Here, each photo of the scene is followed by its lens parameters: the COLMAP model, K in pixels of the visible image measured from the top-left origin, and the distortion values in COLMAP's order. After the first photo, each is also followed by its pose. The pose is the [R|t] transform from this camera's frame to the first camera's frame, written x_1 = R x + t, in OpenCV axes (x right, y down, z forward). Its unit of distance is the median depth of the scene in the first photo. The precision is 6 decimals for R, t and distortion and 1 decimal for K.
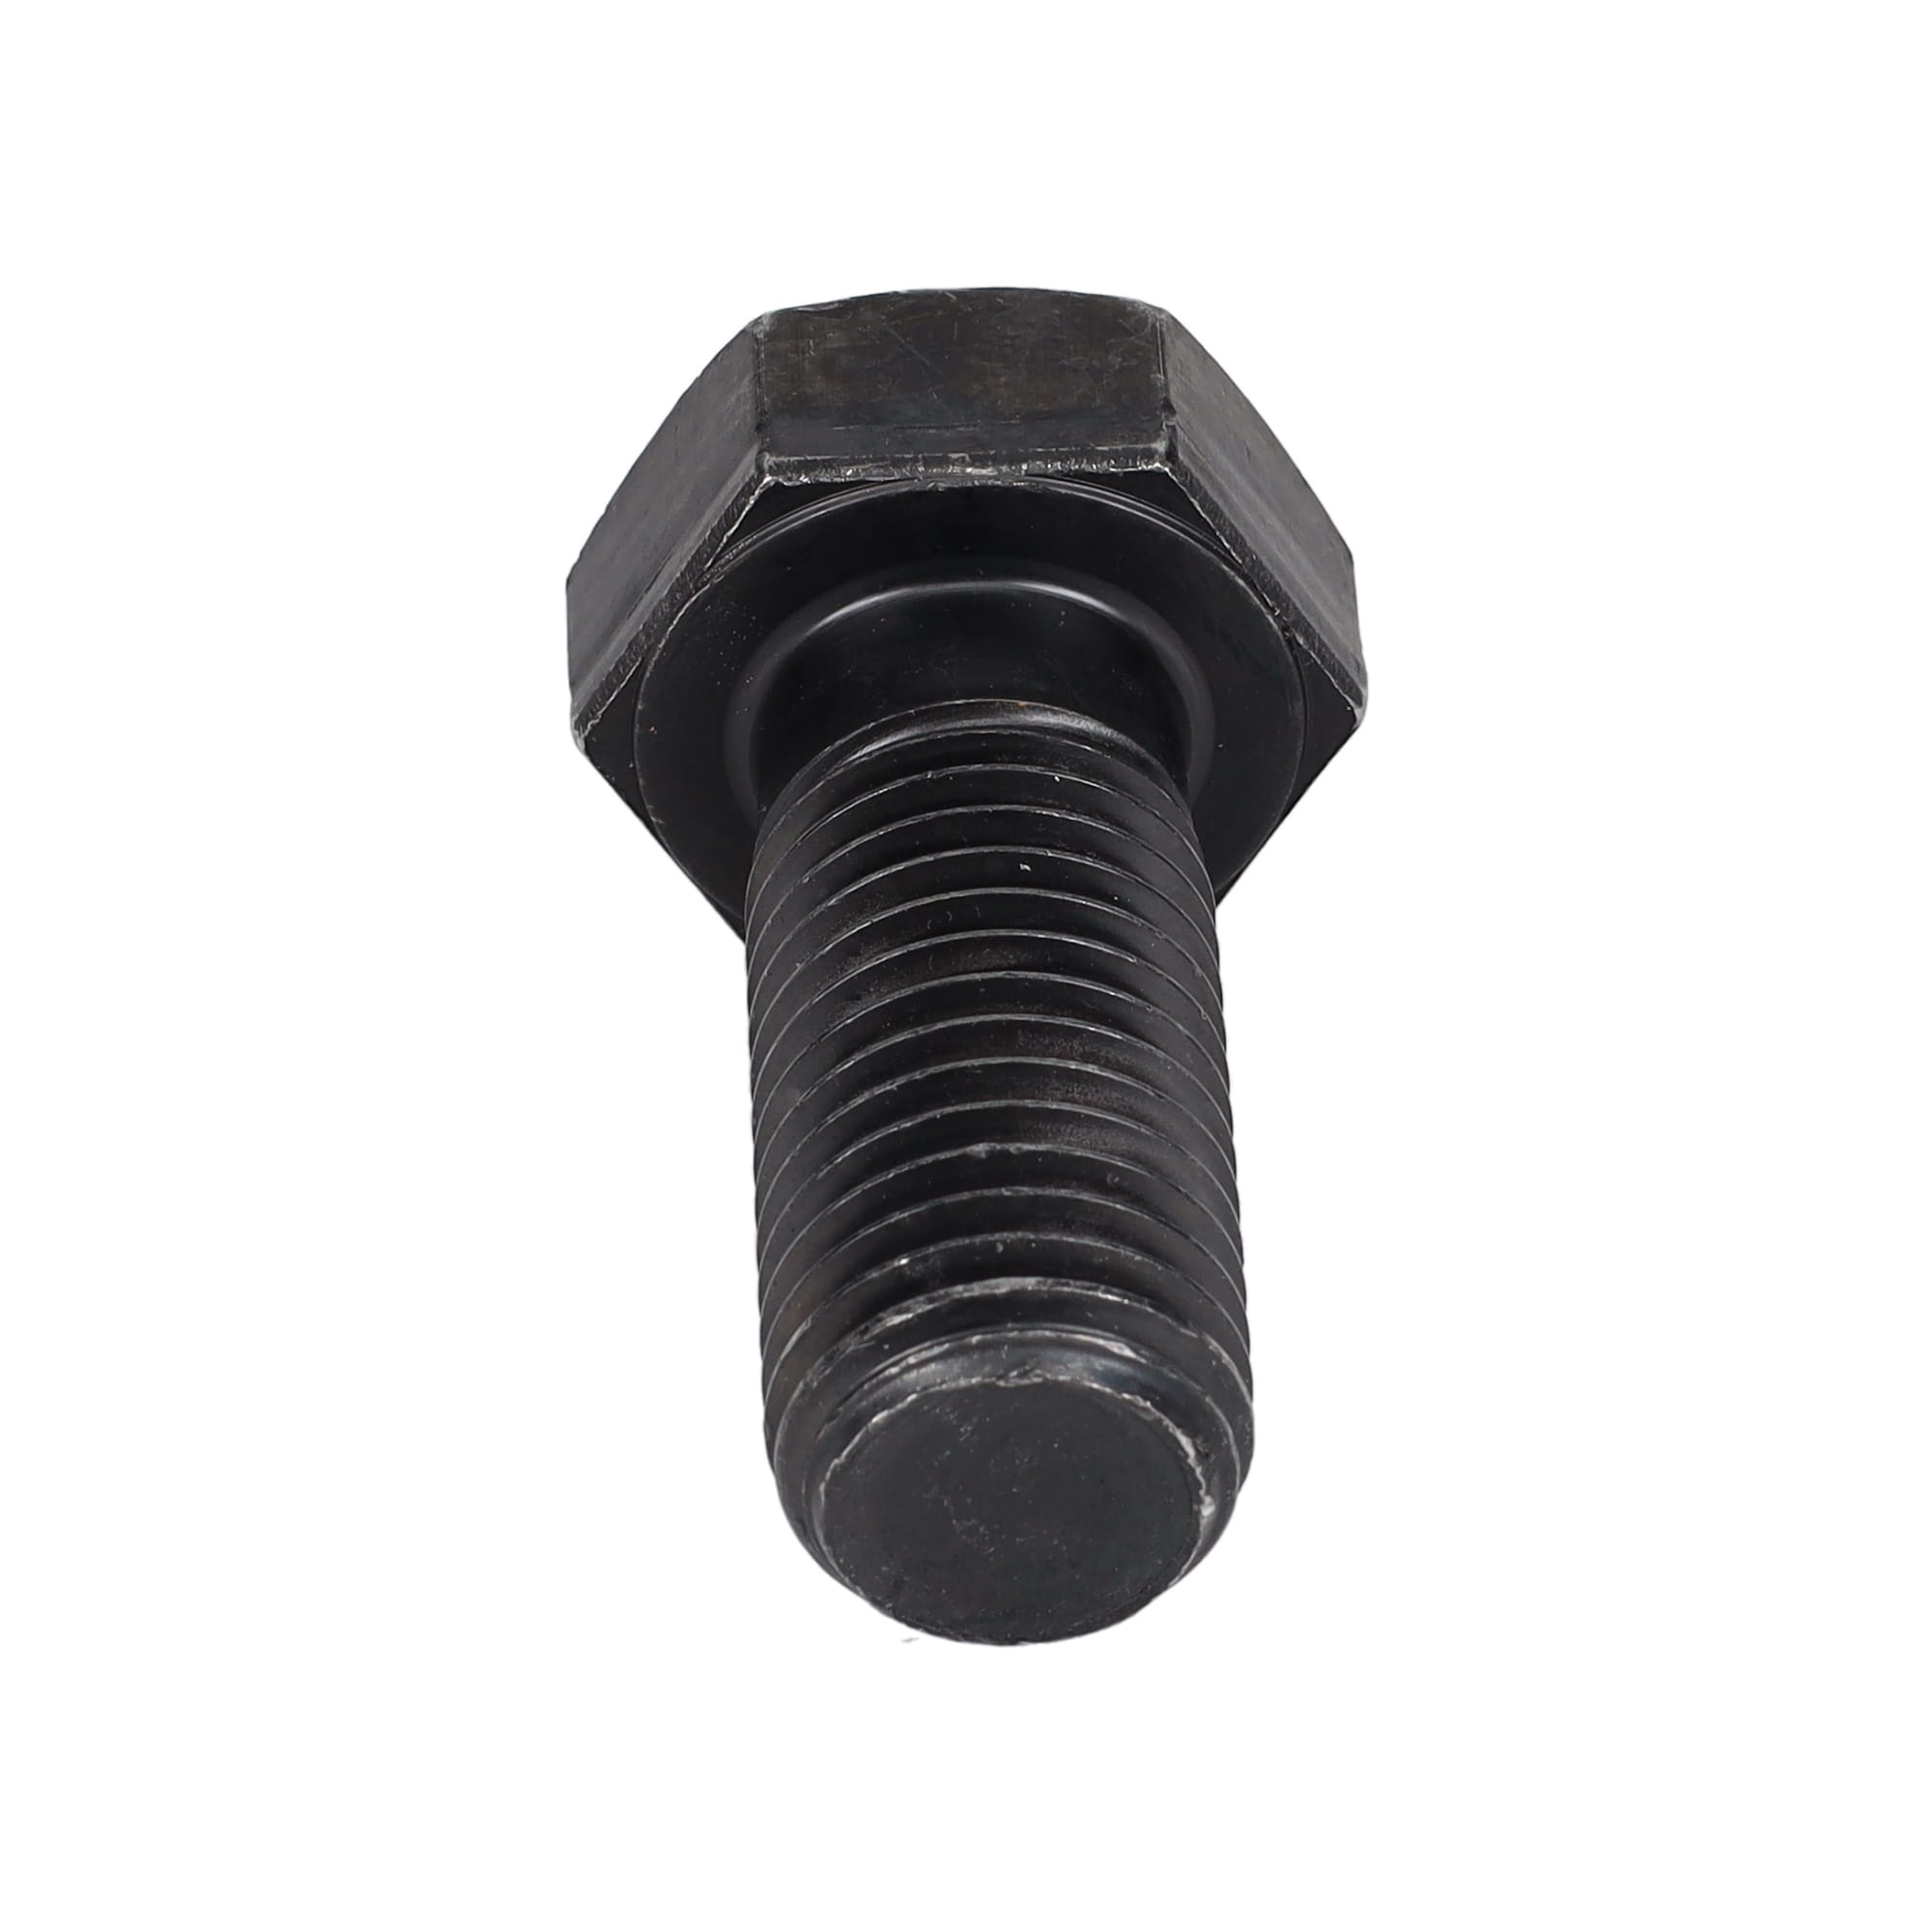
lens RADIAL K [[11590.8, 0, 966.0], [0, 11590.8, 966.0], [0, 0, 1]] dist [-0.244653, -1.012224]
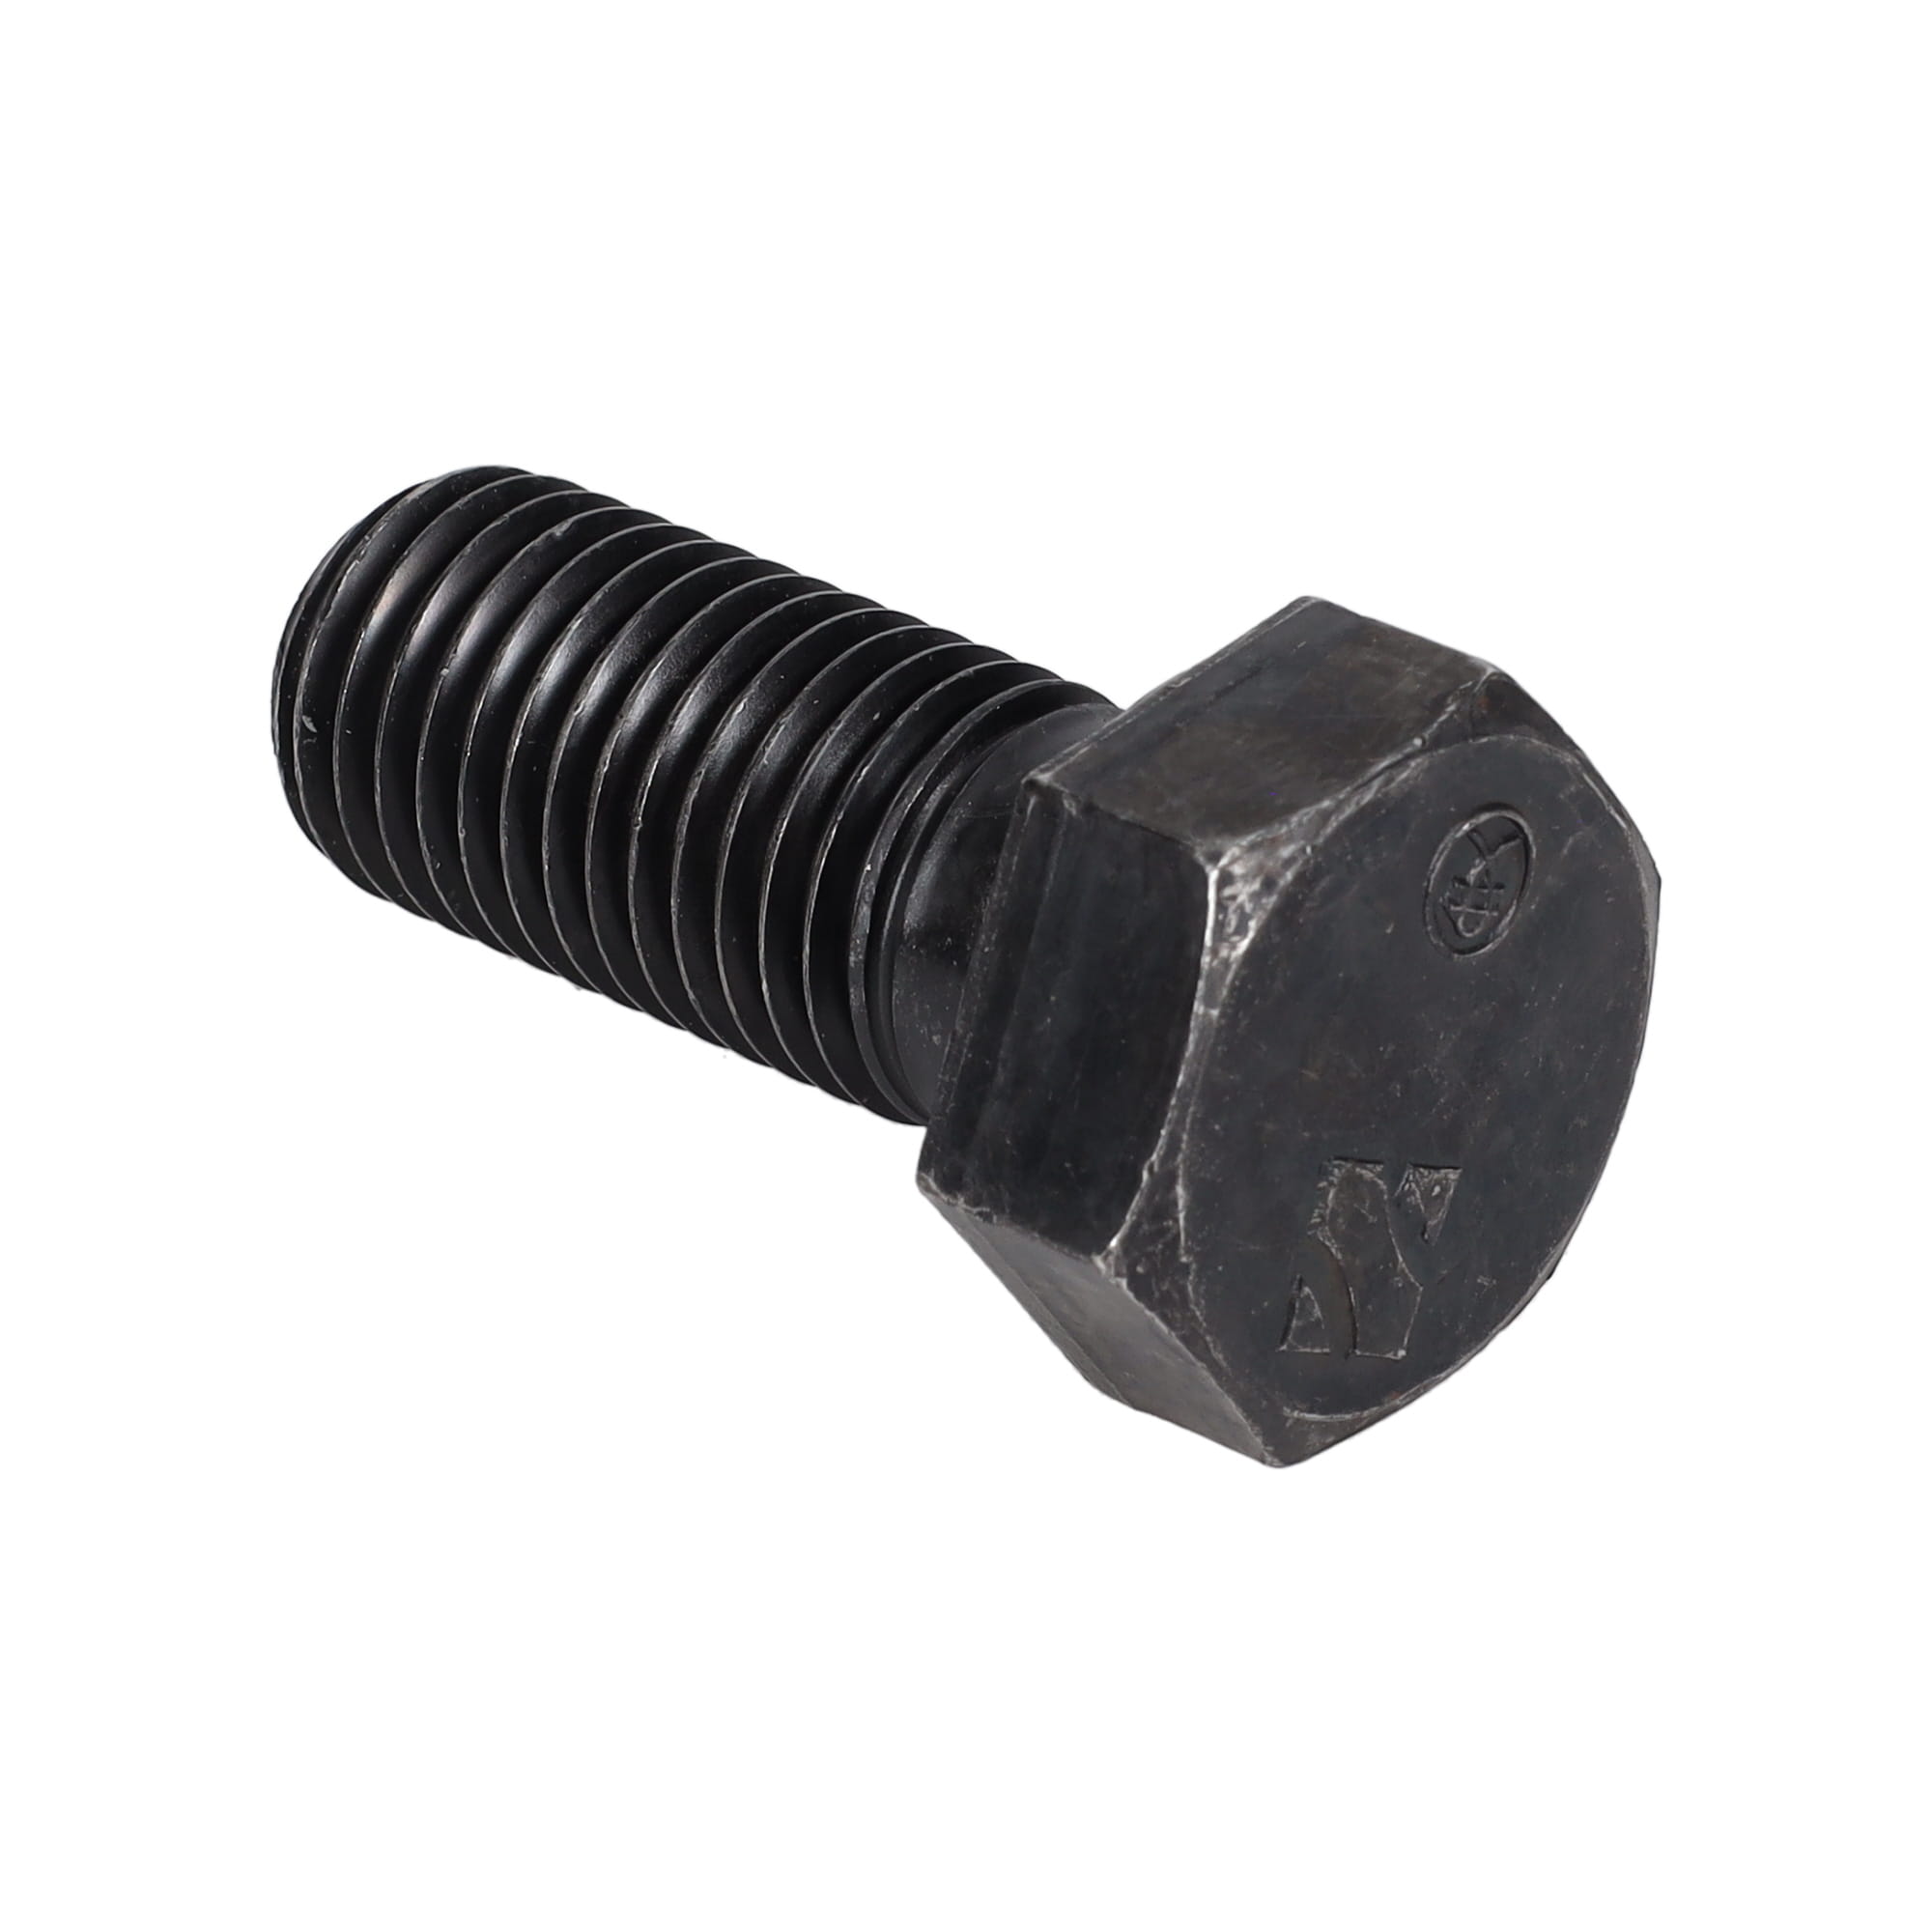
lens RADIAL K [[11590.8, 0, 966.0], [0, 11590.8, 966.0], [0, 0, 1]] dist [-0.244653, -1.012224]
pose [[-0.702751, 0.450791, -0.550389, 0.548412], [-0.405793, 0.381456, 0.830556, -0.821506], [0.584356, 0.807018, -0.085141, 1.086930]]
